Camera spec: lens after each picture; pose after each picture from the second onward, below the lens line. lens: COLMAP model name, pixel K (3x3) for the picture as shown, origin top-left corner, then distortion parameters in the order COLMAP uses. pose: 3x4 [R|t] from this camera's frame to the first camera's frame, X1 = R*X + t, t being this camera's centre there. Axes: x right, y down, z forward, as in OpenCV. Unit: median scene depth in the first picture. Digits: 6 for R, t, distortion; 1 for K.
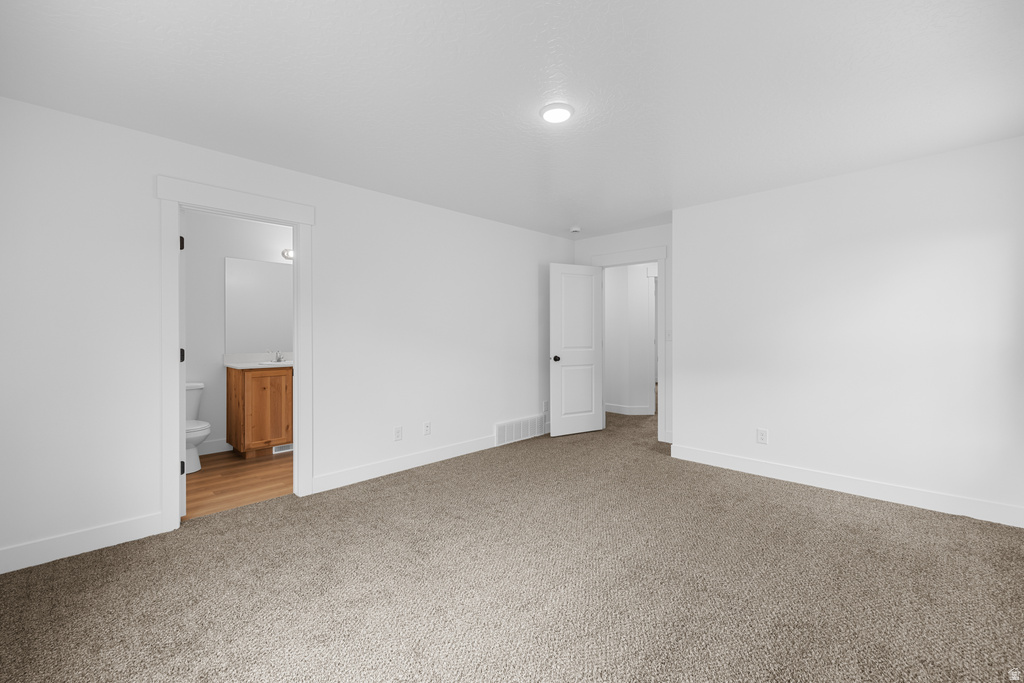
lens RADIAL K [[433.0, 0, 510.1], [0, 433.0, 339.4], [0, 0, 1]] dist [-0.003196, -0.000024]
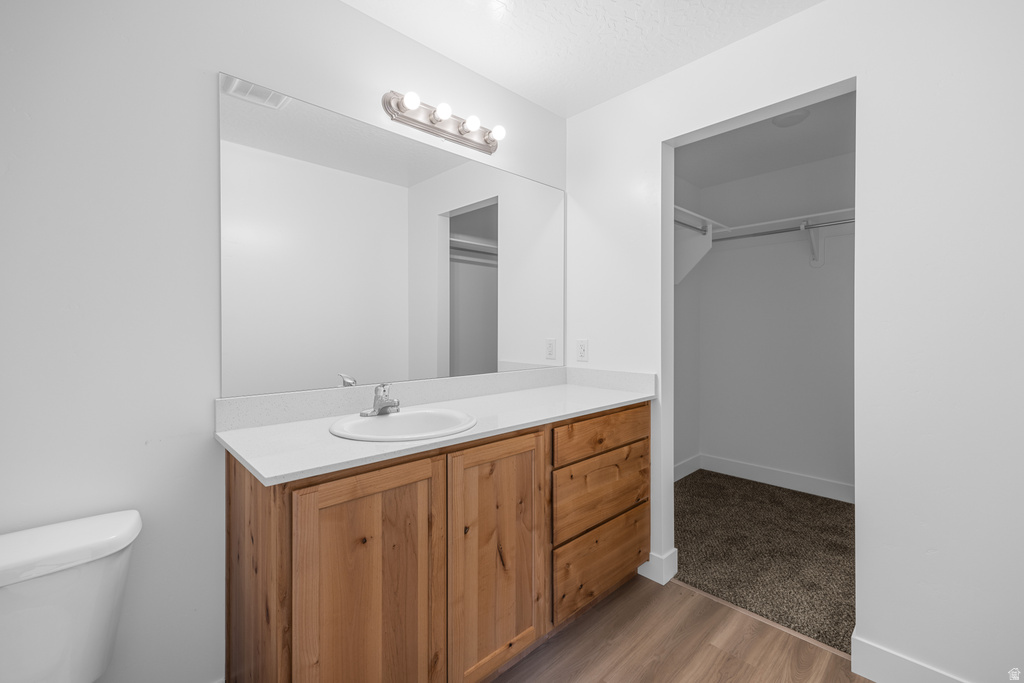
lens RADIAL K [[433.0, 0, 513.2], [0, 433.0, 335.5], [0, 0, 1]] dist [-0.003196, -0.000024]
pose [[0.999588, 0.002753, -0.028584, -0.465675], [-0.002480, 0.999951, 0.009567, -0.014221], [0.028609, -0.009492, 0.999546, 0.734888]]
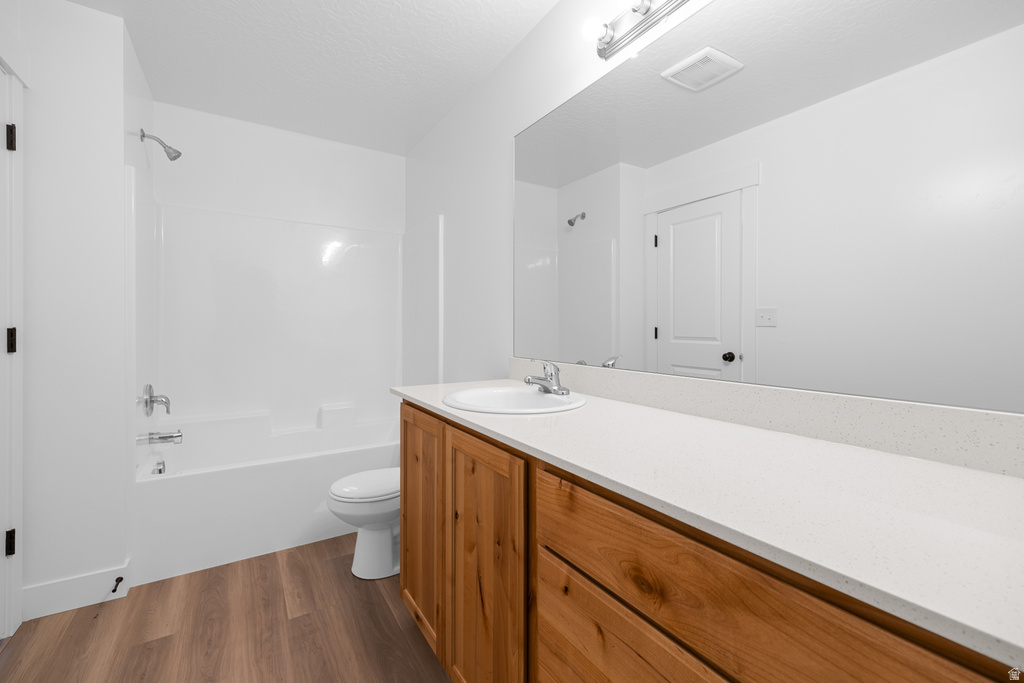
lens RADIAL K [[433.0, 0, 499.7], [0, 433.0, 321.1], [0, 0, 1]] dist [-0.003196, -0.000024]
pose [[-0.229080, -0.000527, -0.973407, -0.233248], [-0.007163, 0.999974, 0.001144, -0.001397], [0.973381, 0.007234, -0.229078, 1.136963]]
